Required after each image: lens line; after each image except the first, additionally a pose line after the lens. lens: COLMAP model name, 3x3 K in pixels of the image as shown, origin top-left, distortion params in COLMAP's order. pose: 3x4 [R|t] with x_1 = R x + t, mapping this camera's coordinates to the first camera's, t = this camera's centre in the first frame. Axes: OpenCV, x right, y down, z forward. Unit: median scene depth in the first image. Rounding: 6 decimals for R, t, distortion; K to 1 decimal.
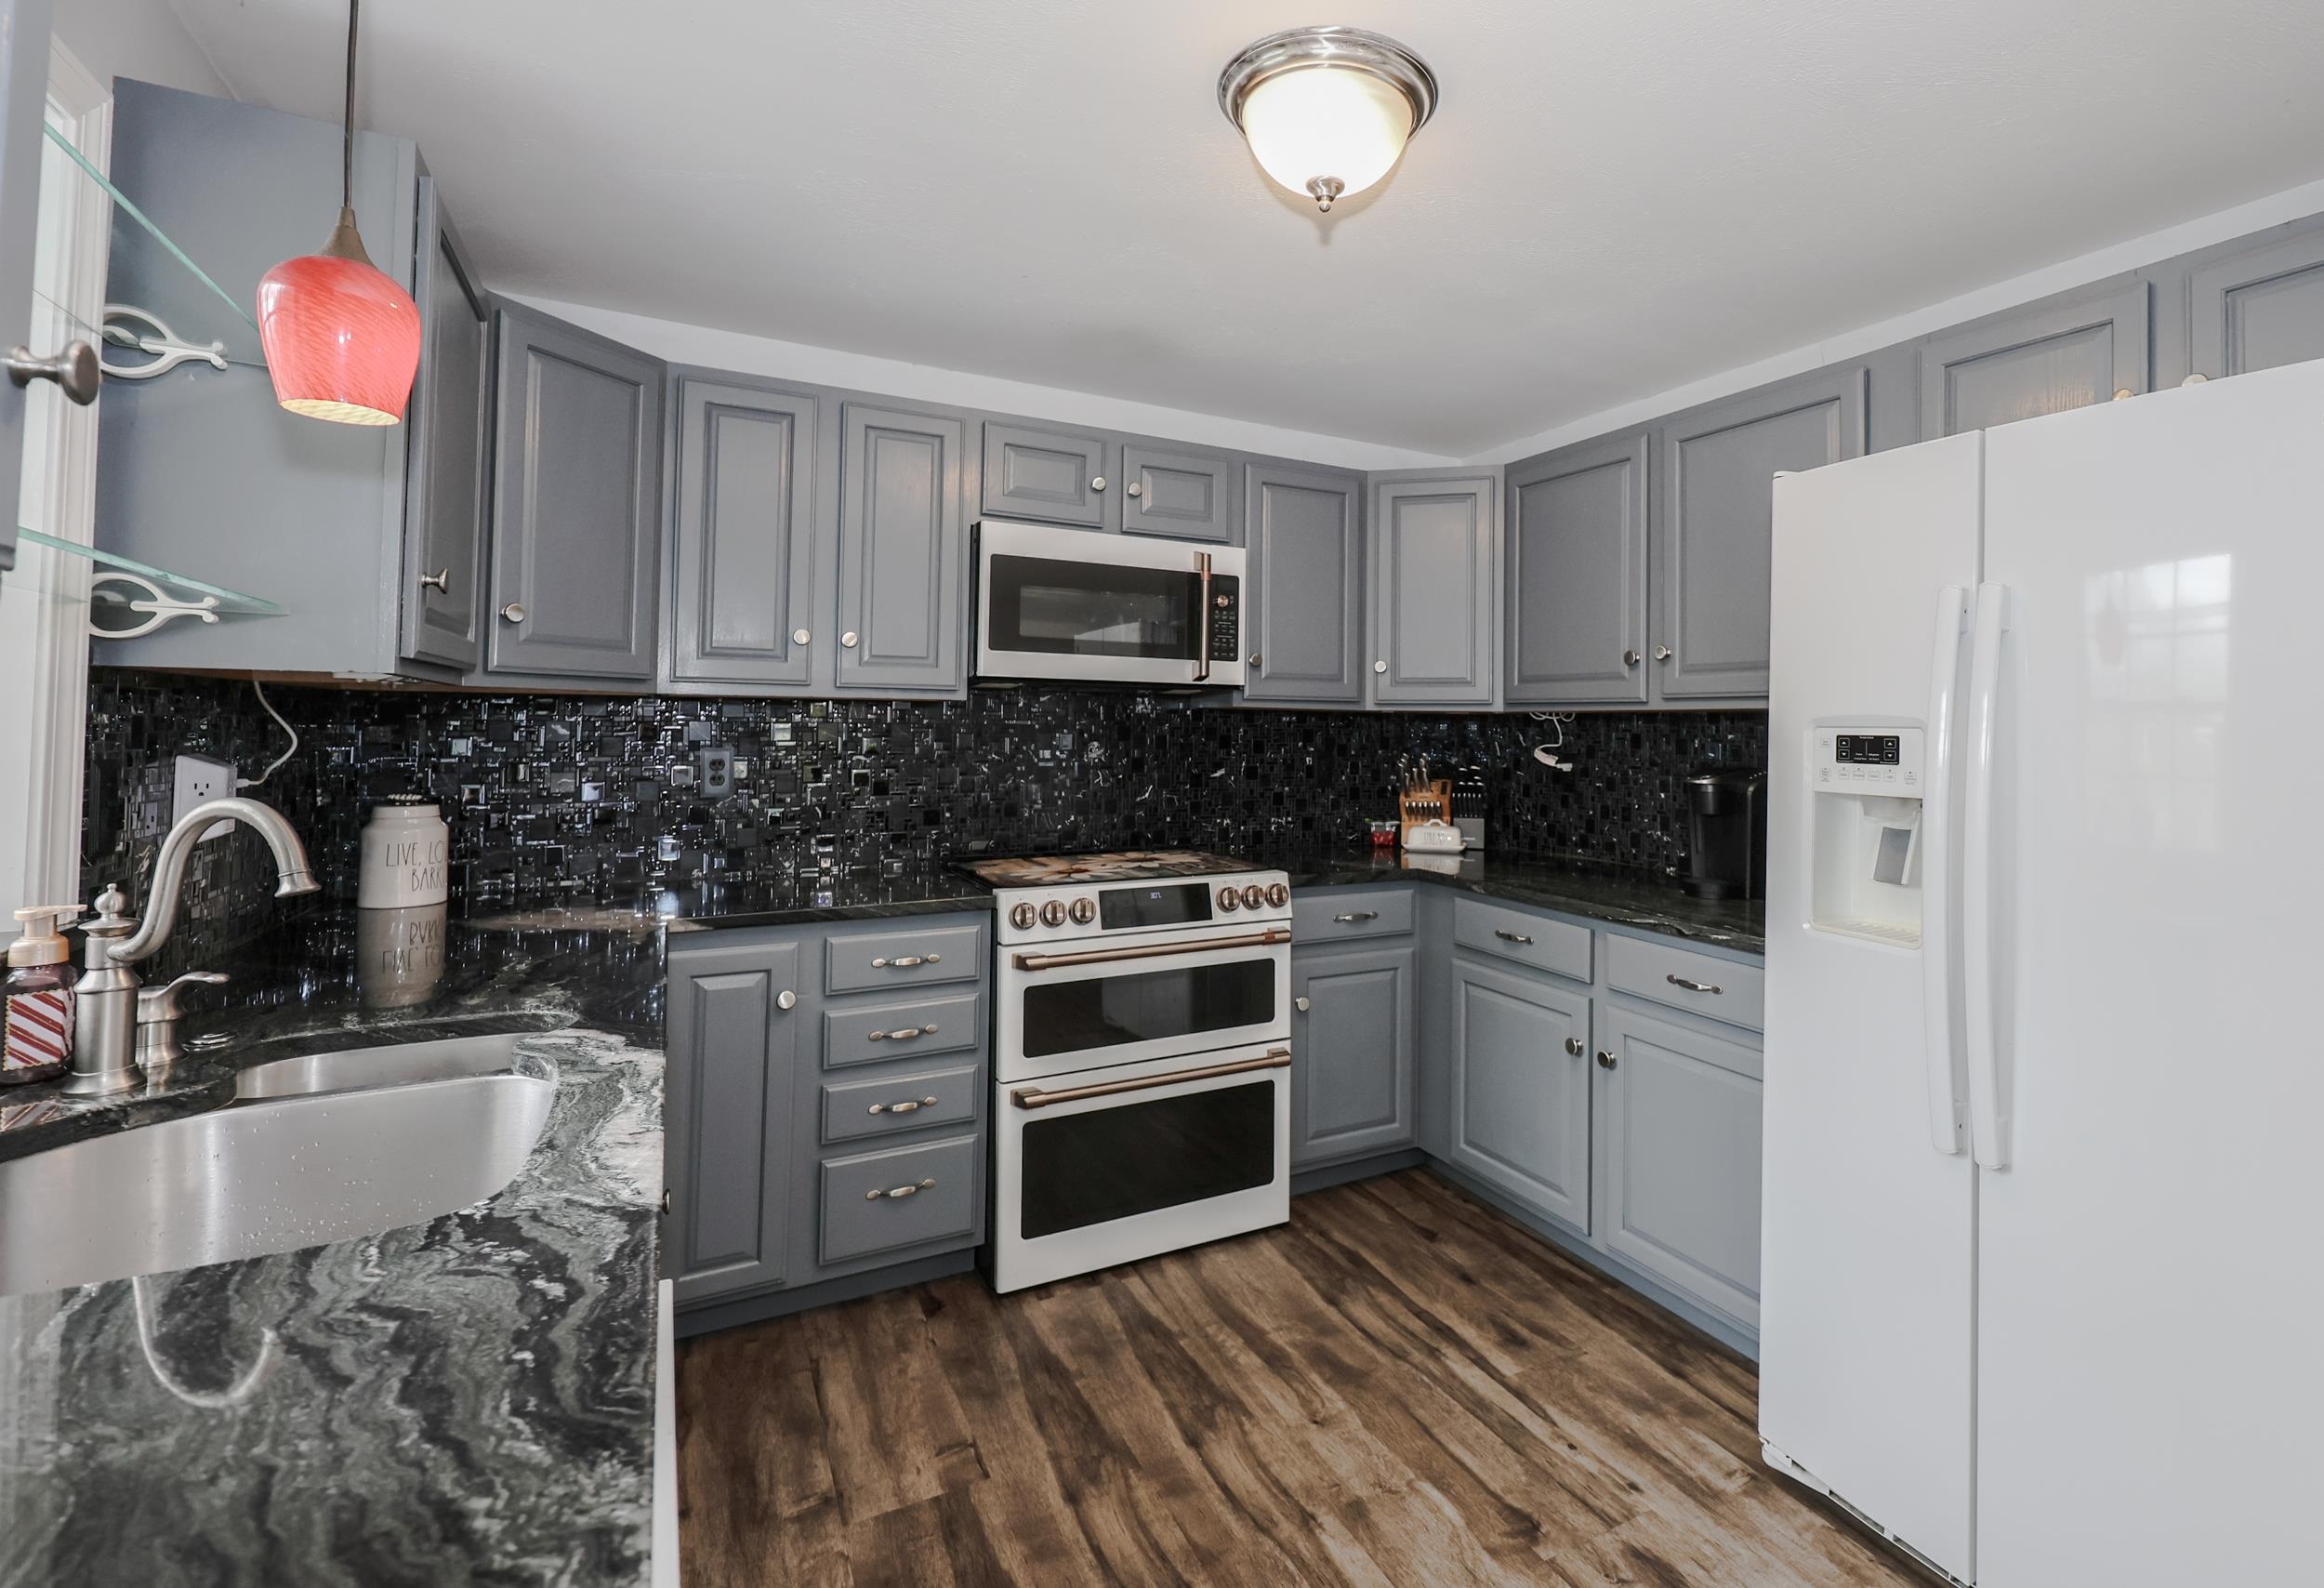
lens RADIAL K [[1030.1, 0, 1229.6], [0, 1030.1, 692.2], [0, 0, 1]] dist [-0.000424, -0.000145]
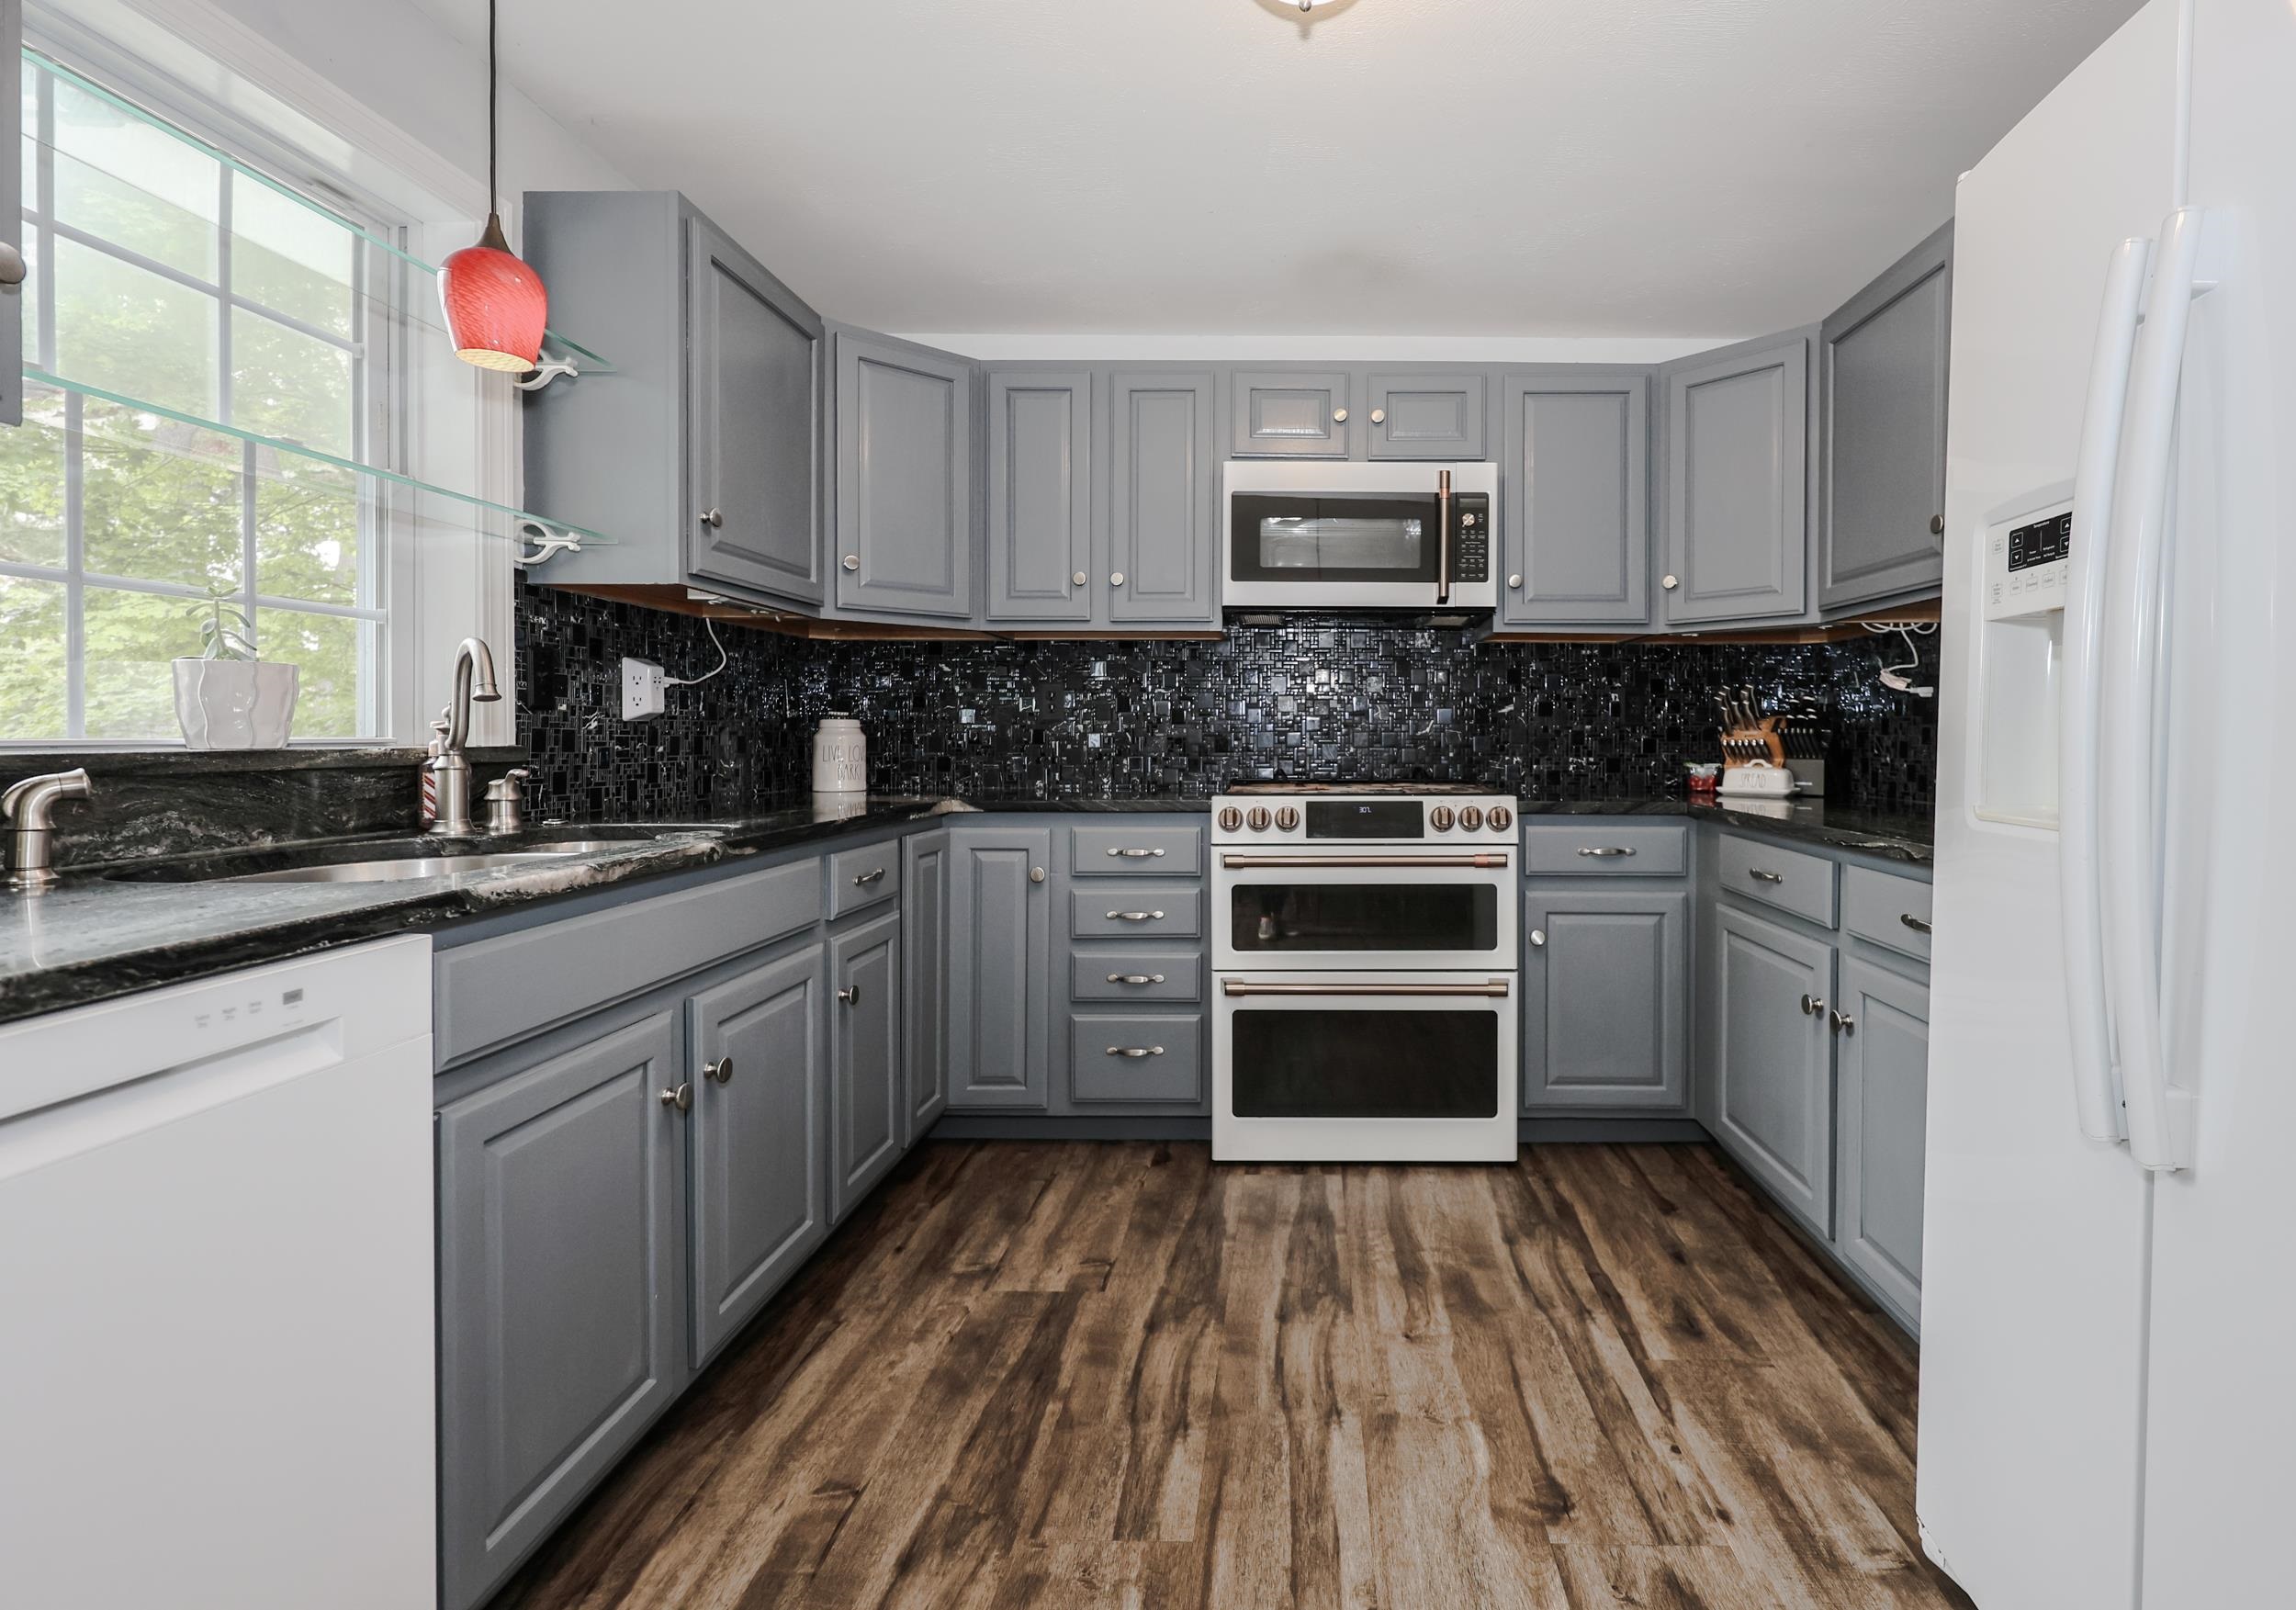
lens RADIAL K [[958.9, 0, 1306.7], [0, 958.9, 741.2], [0, 0, 1]] dist [0.000300, -0.000089]
pose [[0.882251, -0.001922, -0.470776, 0.337444], [0.017923, 0.999404, 0.029509, 0.107211], [0.470438, -0.034472, 0.881759, 0.158211]]
